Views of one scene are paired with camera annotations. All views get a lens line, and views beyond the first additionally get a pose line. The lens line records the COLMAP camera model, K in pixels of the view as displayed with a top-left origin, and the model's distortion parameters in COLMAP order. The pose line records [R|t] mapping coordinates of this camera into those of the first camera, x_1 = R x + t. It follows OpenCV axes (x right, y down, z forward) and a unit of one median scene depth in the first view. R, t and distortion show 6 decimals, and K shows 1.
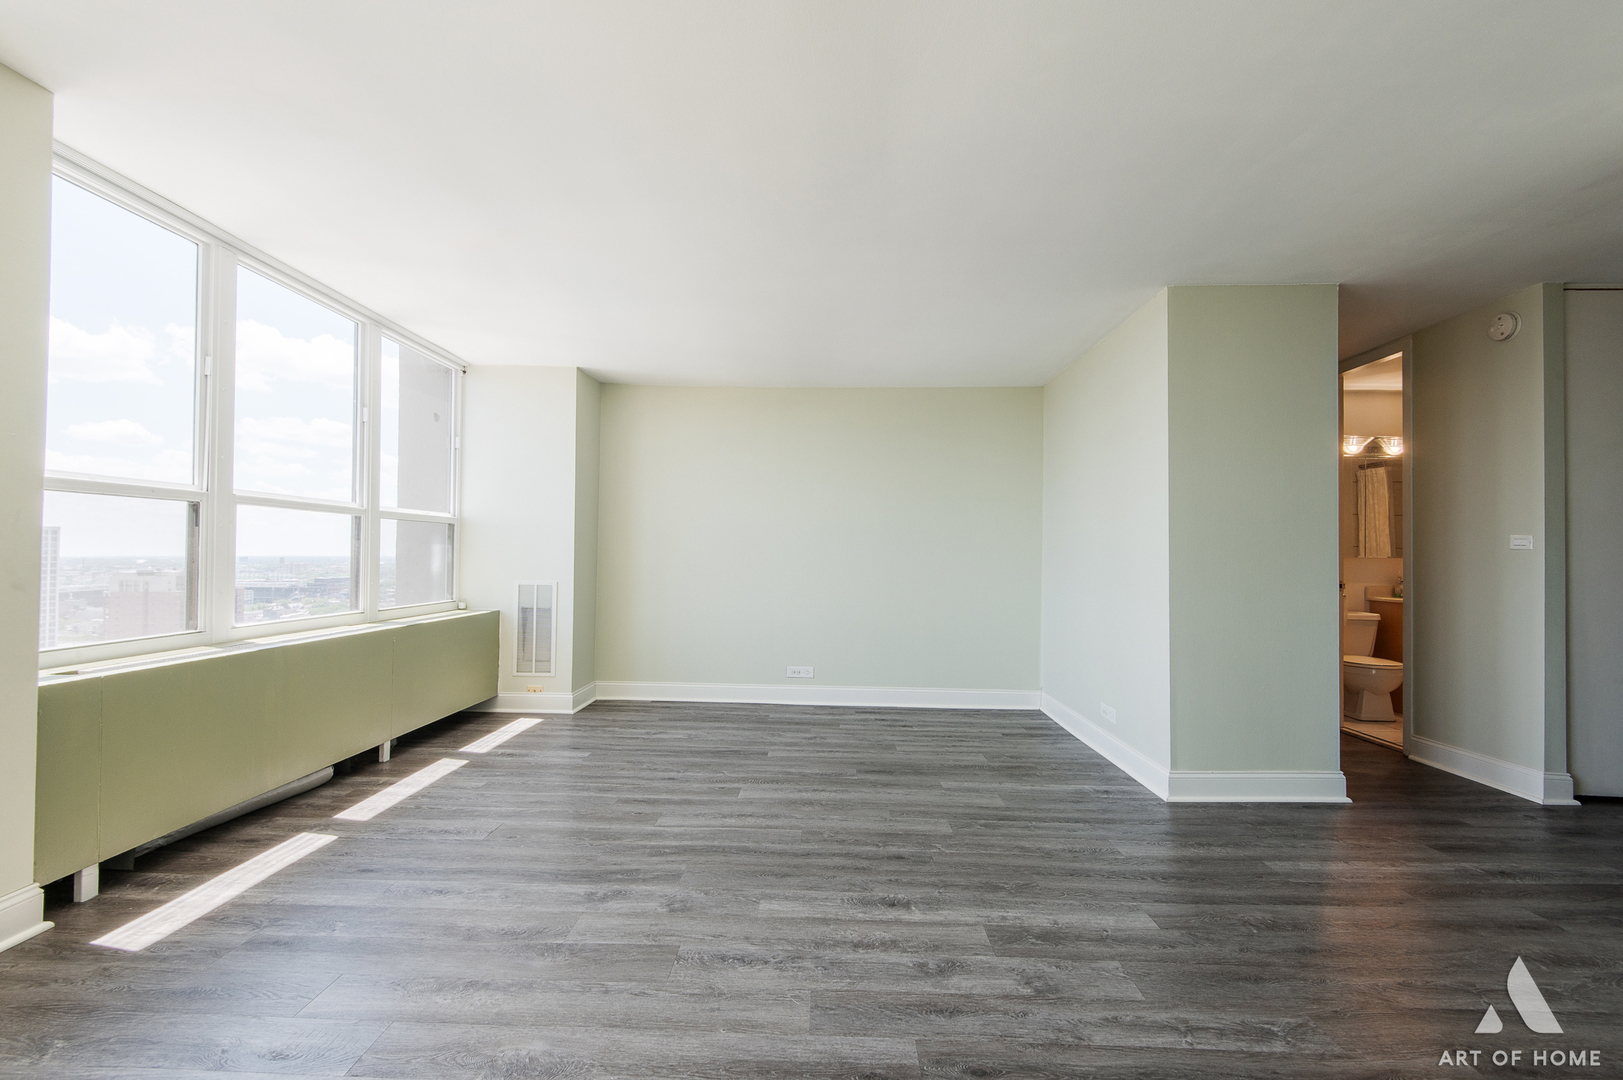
lens RADIAL K [[729.8, 0, 808.1], [0, 729.8, 543.9], [0, 0, 1]] dist [0.041078, -0.025738]
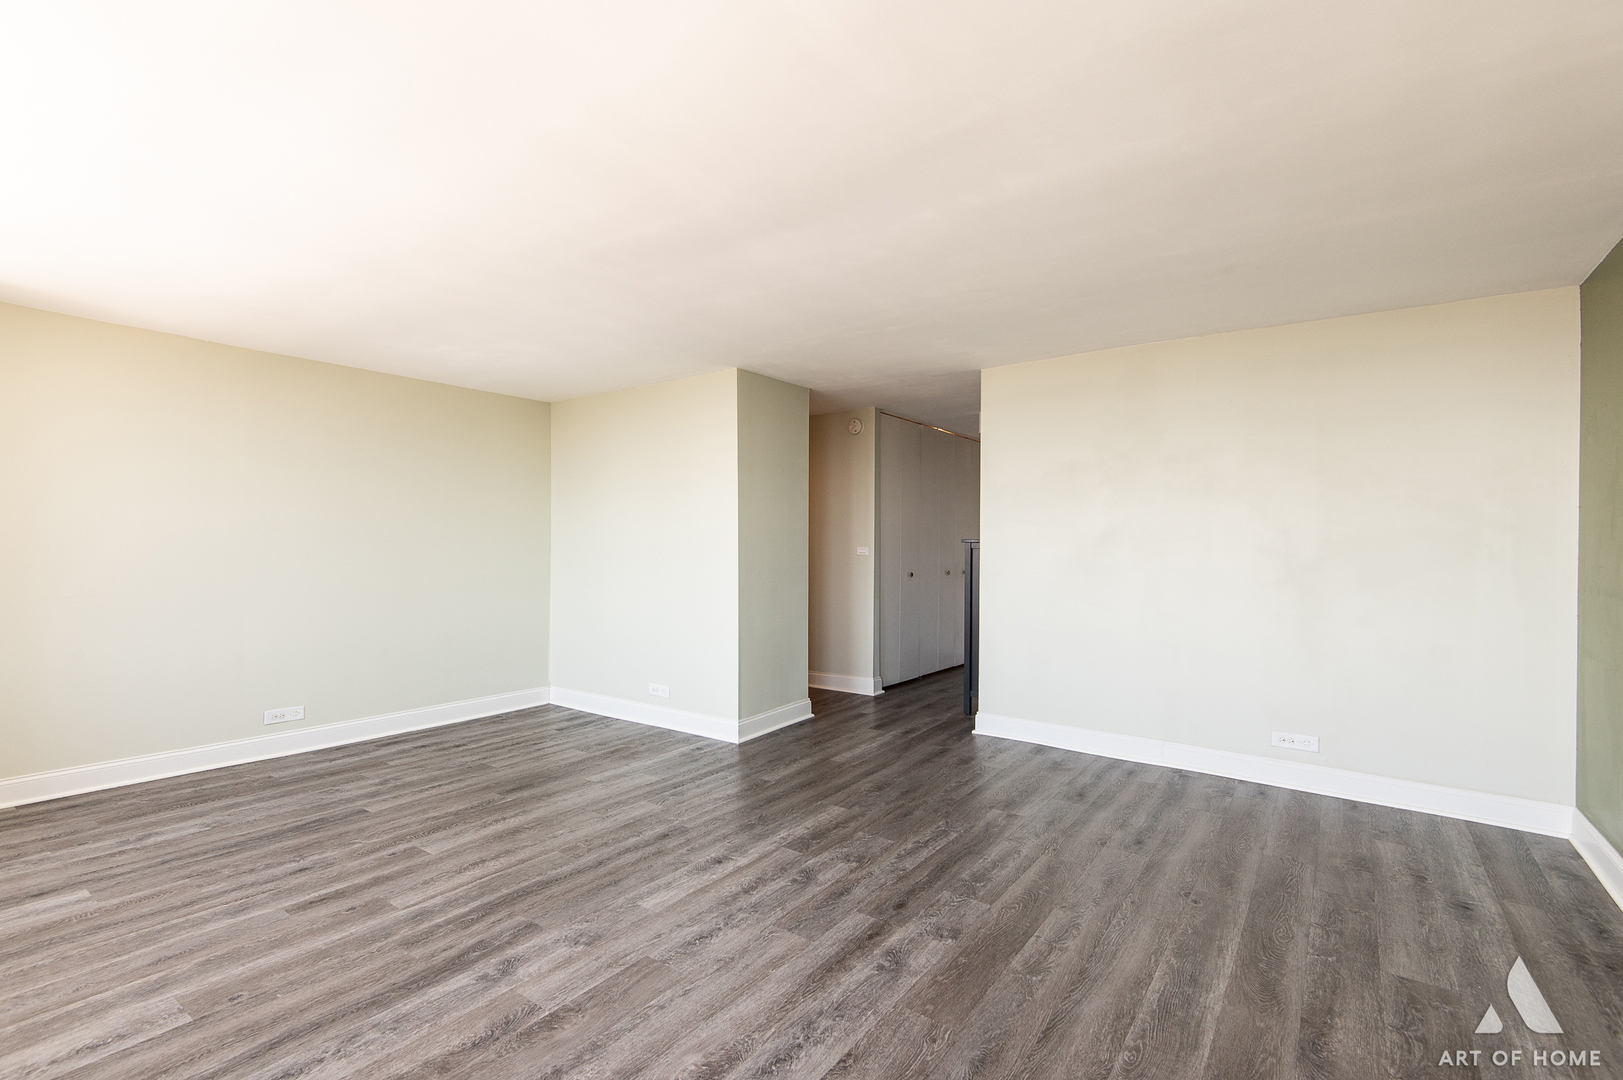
lens RADIAL K [[729.8, 0, 808.1], [0, 729.8, 543.9], [0, 0, 1]] dist [0.041078, -0.025738]
pose [[0.566724, -0.007577, 0.823873, -0.628785], [-0.010915, 0.999801, 0.016703, -0.054098], [-0.823835, -0.018459, 0.566528, 0.138436]]
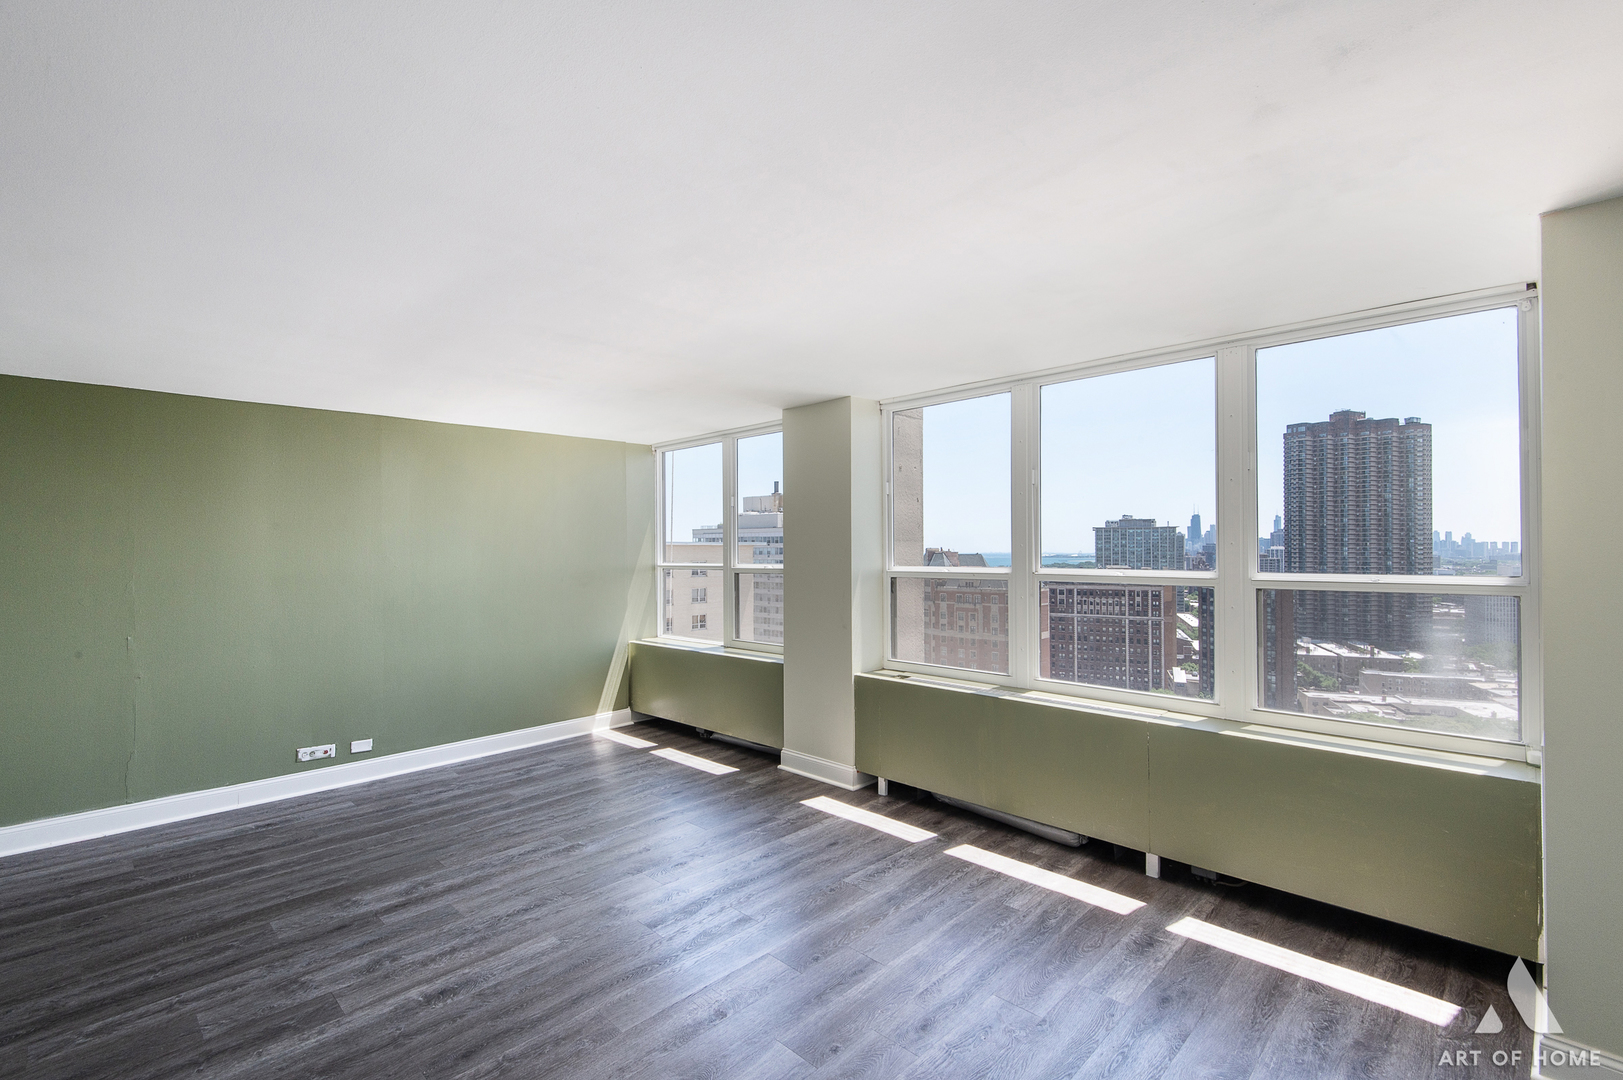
lens RADIAL K [[729.8, 0, 808.1], [0, 729.8, 543.9], [0, 0, 1]] dist [0.041078, -0.025738]
pose [[-0.680453, -0.009678, -0.732728, 0.417277], [0.009253, 0.999720, -0.021798, -0.097761], [0.732733, -0.021613, -0.680173, 1.626752]]
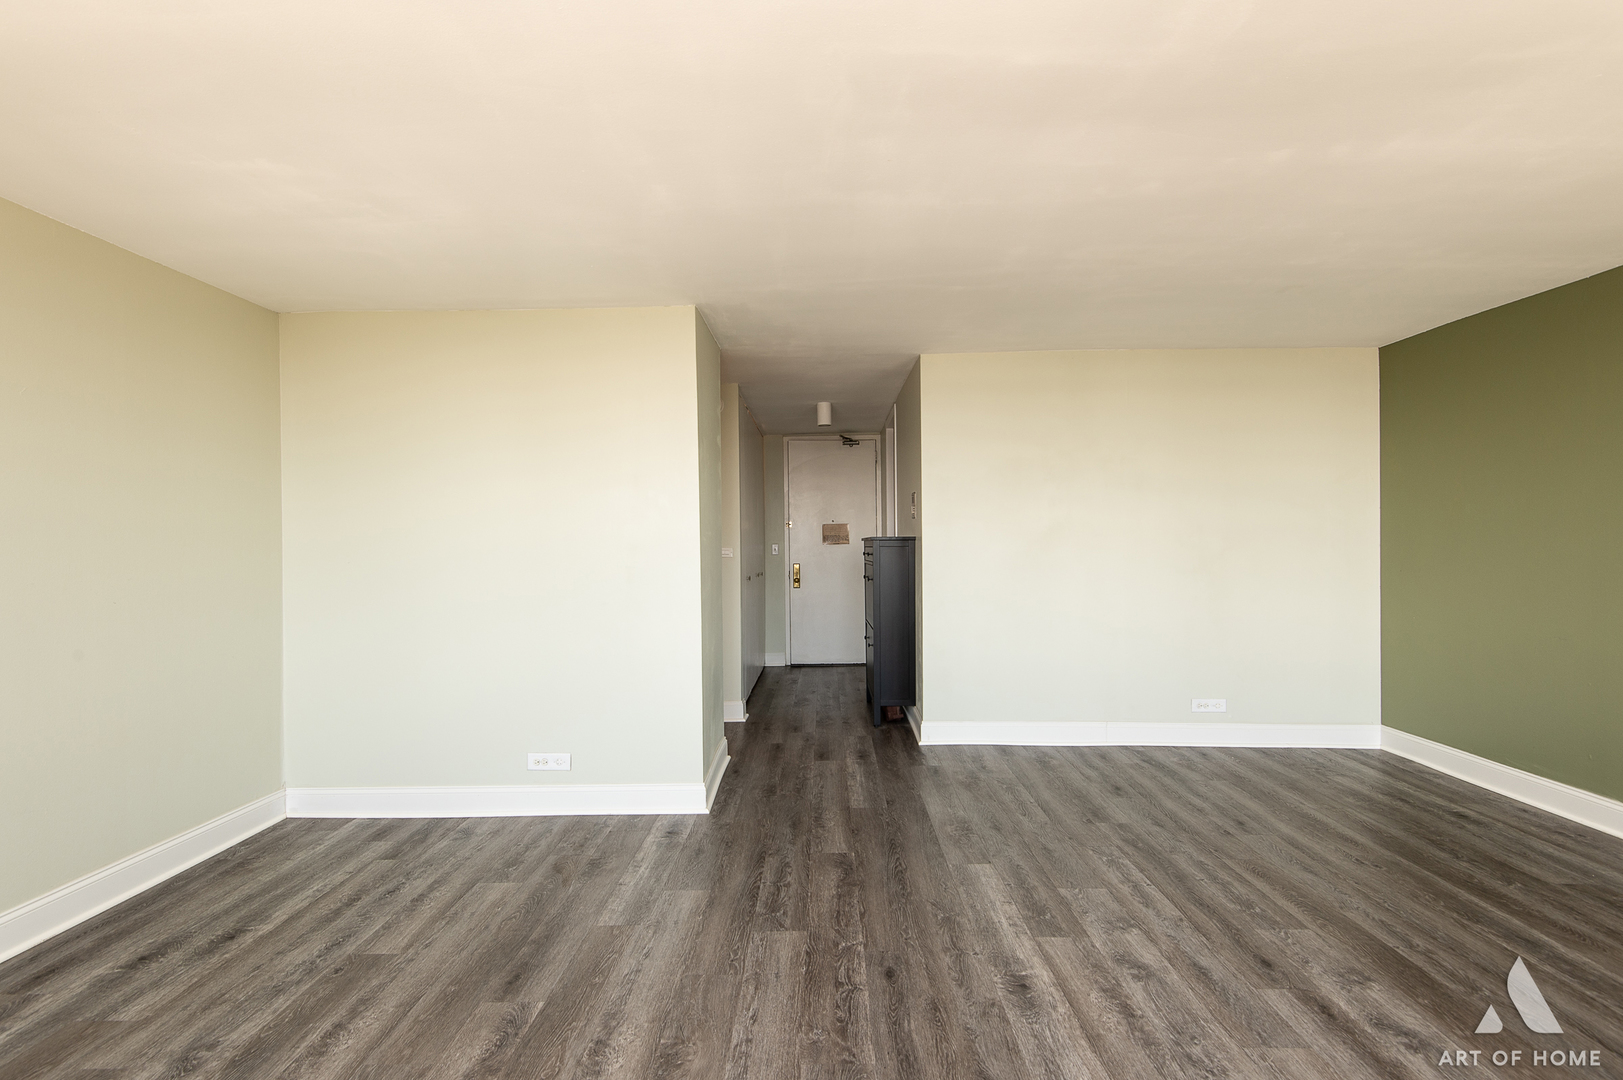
lens RADIAL K [[729.8, 0, 808.1], [0, 729.8, 543.9], [0, 0, 1]] dist [0.041078, -0.025738]
pose [[-0.008600, -0.008225, 0.999929, -0.588388], [-0.005533, 0.999951, 0.008177, -0.036802], [-0.999948, -0.005462, -0.008645, 0.971783]]
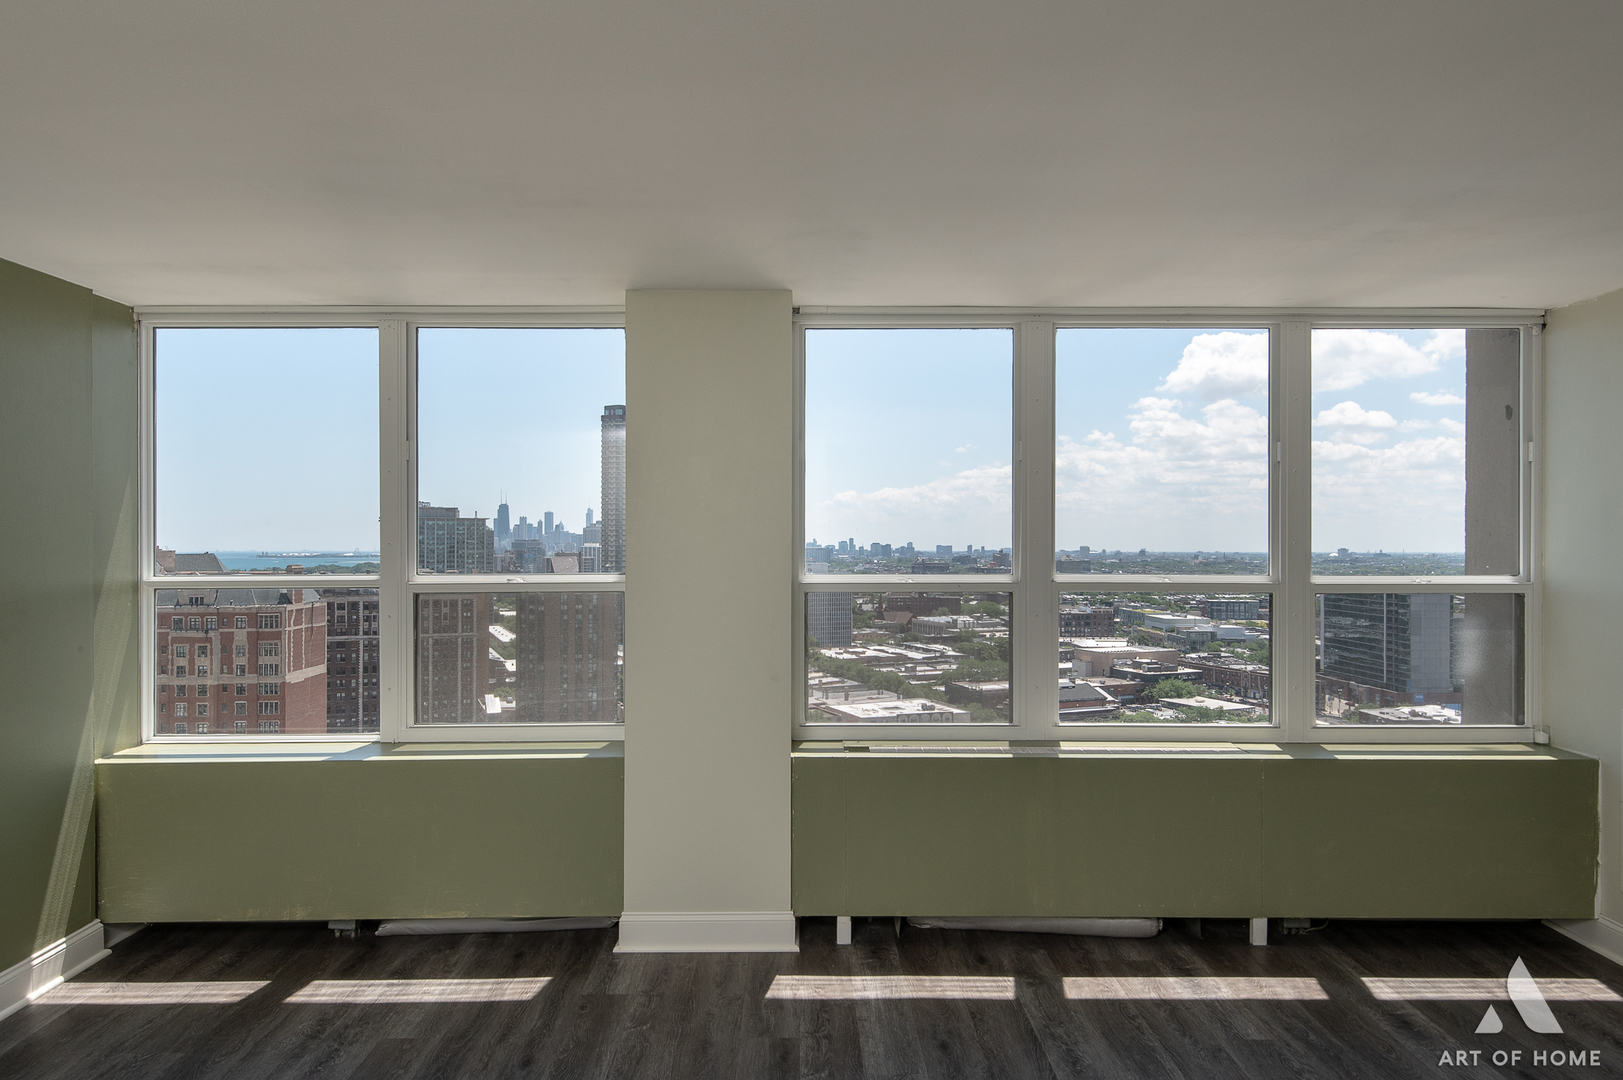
lens RADIAL K [[982.1, 0, 799.6], [0, 982.1, 543.3], [0, 0, 1]] dist [0.017272, -0.003704]
pose [[0.033754, -0.008451, -0.999394, 0.456643], [0.013791, 0.999873, -0.007989, -0.112919], [0.999335, -0.013513, 0.033867, 0.665689]]
